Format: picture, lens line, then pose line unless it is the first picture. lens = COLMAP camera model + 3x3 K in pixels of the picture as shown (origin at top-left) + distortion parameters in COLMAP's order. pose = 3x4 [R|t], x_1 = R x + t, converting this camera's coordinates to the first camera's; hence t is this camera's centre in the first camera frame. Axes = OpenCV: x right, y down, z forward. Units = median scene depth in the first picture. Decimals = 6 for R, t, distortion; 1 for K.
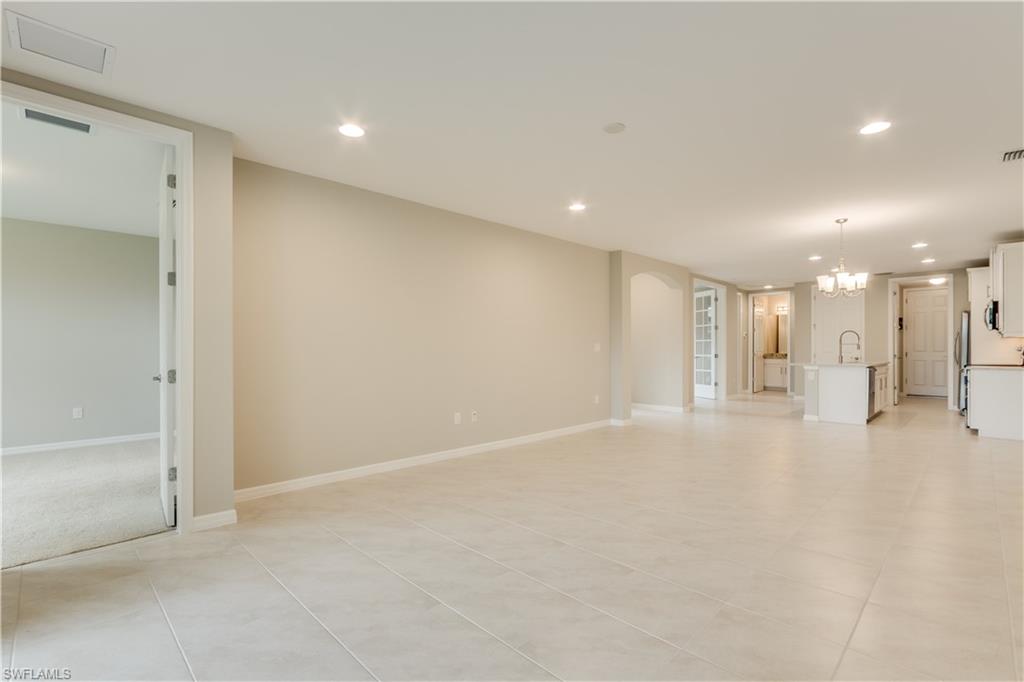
lens RADIAL K [[467.0, 0, 505.7], [0, 467.0, 345.5], [0, 0, 1]] dist [-0.013438, -0.000666]
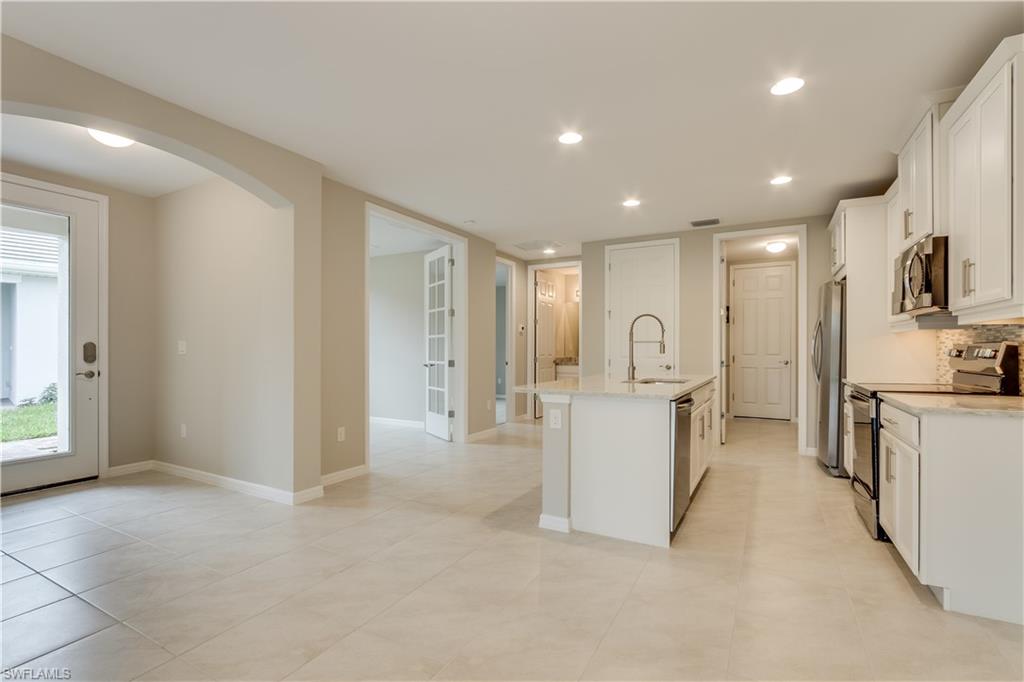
lens RADIAL K [[467.0, 0, 508.6], [0, 467.0, 344.5], [0, 0, 1]] dist [-0.013438, -0.000666]
pose [[0.959305, 0.004624, 0.282335, 0.361131], [-0.003722, 0.999986, -0.003730, 0.001550], [-0.282349, 0.002528, 0.959309, 0.444232]]
